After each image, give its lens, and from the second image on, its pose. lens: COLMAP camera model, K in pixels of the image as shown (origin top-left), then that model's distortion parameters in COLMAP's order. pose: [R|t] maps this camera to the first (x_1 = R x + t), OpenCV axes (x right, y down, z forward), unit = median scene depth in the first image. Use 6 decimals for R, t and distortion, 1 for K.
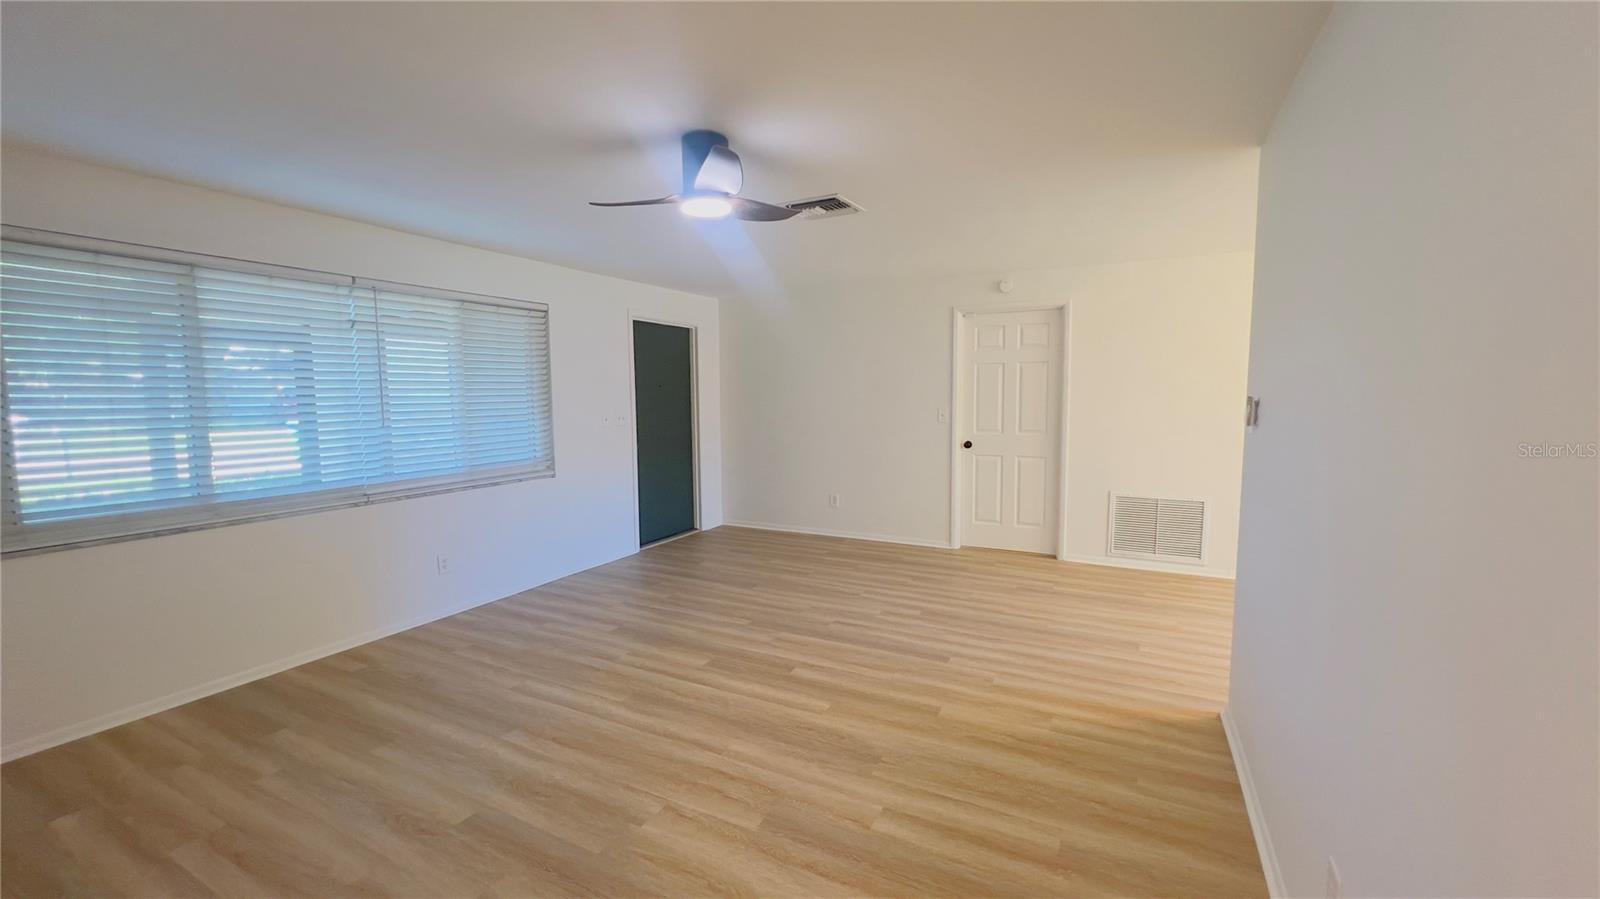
lens RADIAL K [[637.1, 0, 803.1], [0, 637.1, 446.1], [0, 0, 1]] dist [-0.002672, 0.000359]
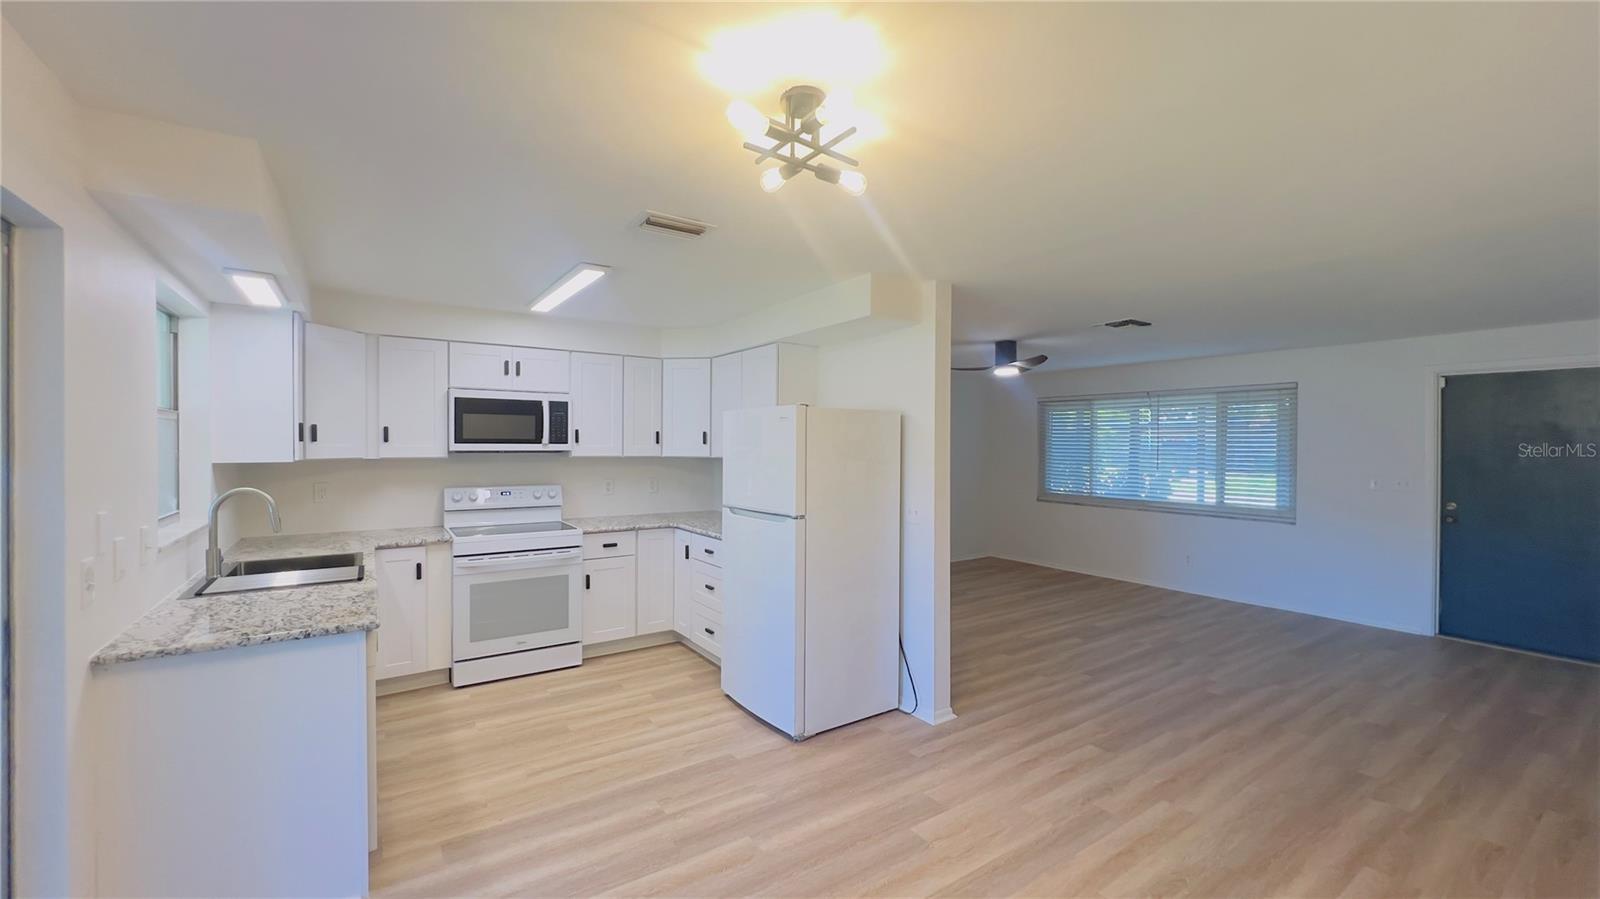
lens RADIAL K [[637.1, 0, 799.7], [0, 637.1, 448.6], [0, 0, 1]] dist [-0.002672, 0.000359]
pose [[-0.473586, 0.014702, -0.880625, 1.560776], [-0.076542, 0.995391, 0.057781, -0.130021], [0.877416, 0.094769, -0.470277, 1.039184]]
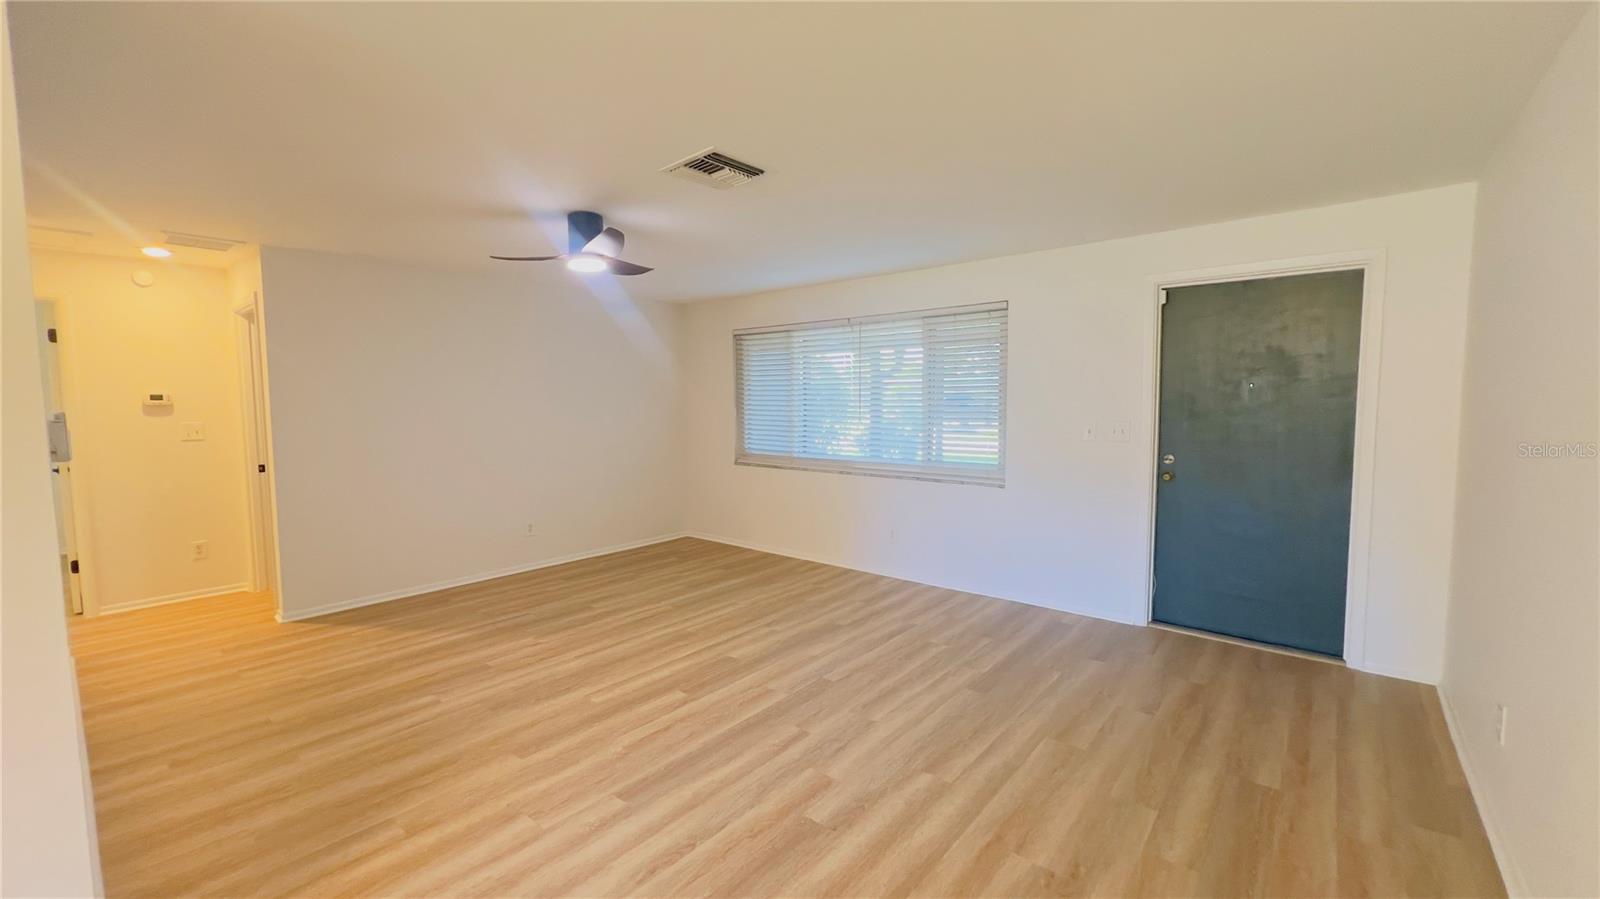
lens RADIAL K [[637.1, 0, 800.2], [0, 637.1, 447.4], [0, 0, 1]] dist [-0.002672, 0.000359]
pose [[-0.216383, 0.081944, -0.972864, 0.803668], [-0.075969, 0.992037, 0.100456, -0.113796], [0.973348, 0.095644, -0.208435, 1.276573]]
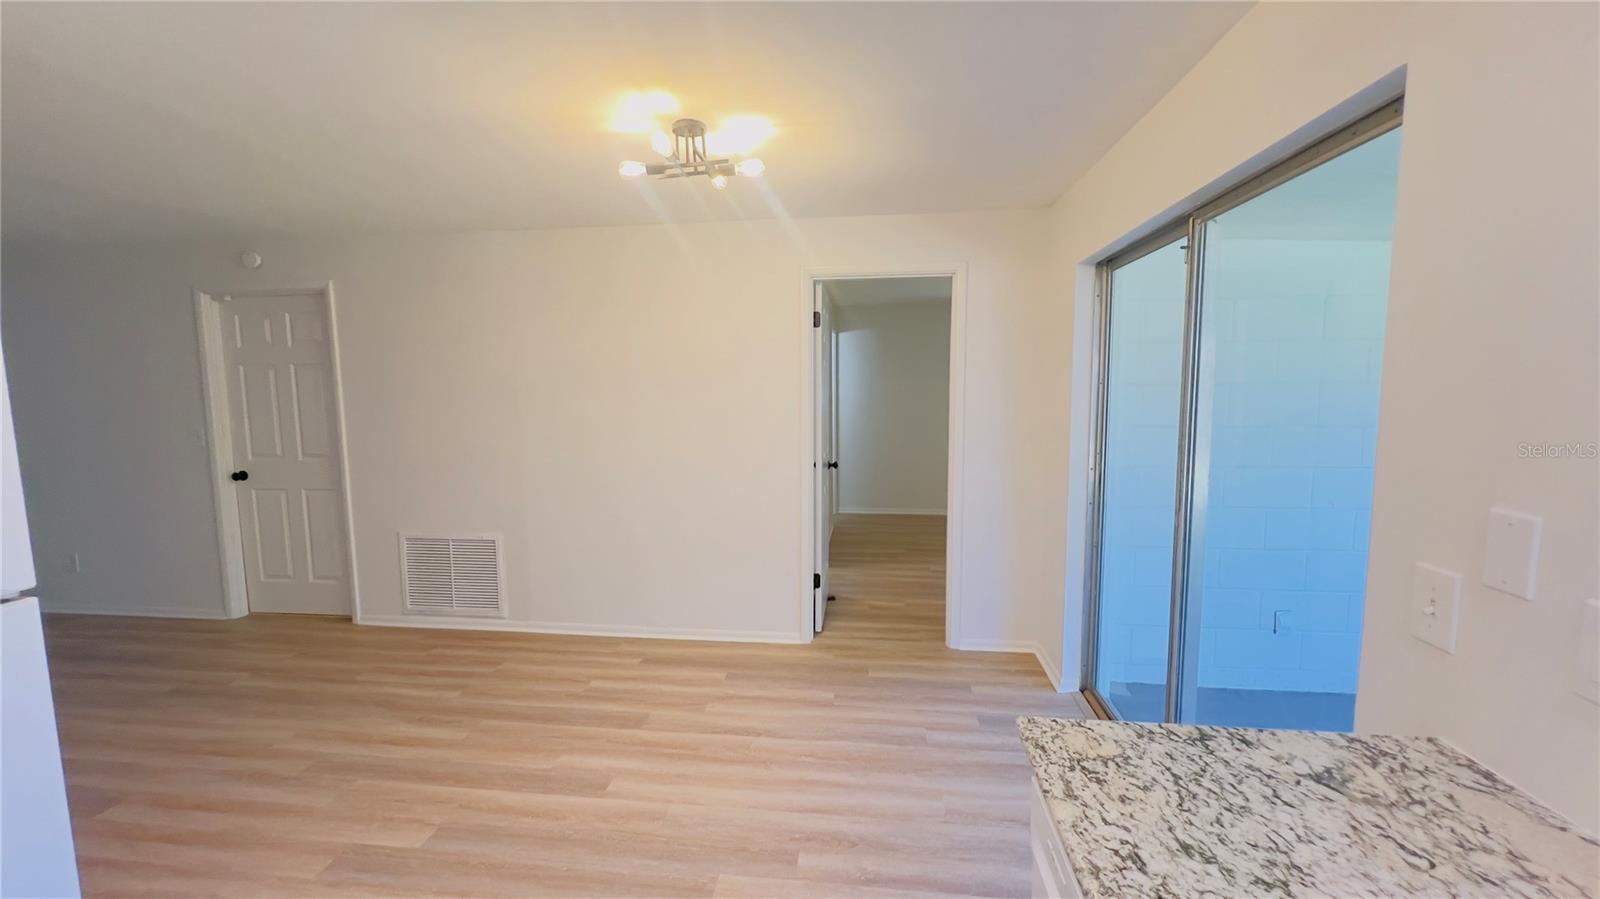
lens RADIAL K [[637.1, 0, 804.9], [0, 637.1, 448.6], [0, 0, 1]] dist [-0.002672, 0.000359]
pose [[0.932792, -0.035366, 0.358675, 1.001778], [0.031206, 0.999362, 0.017383, -0.043052], [-0.359061, -0.005021, 0.933301, 0.146993]]
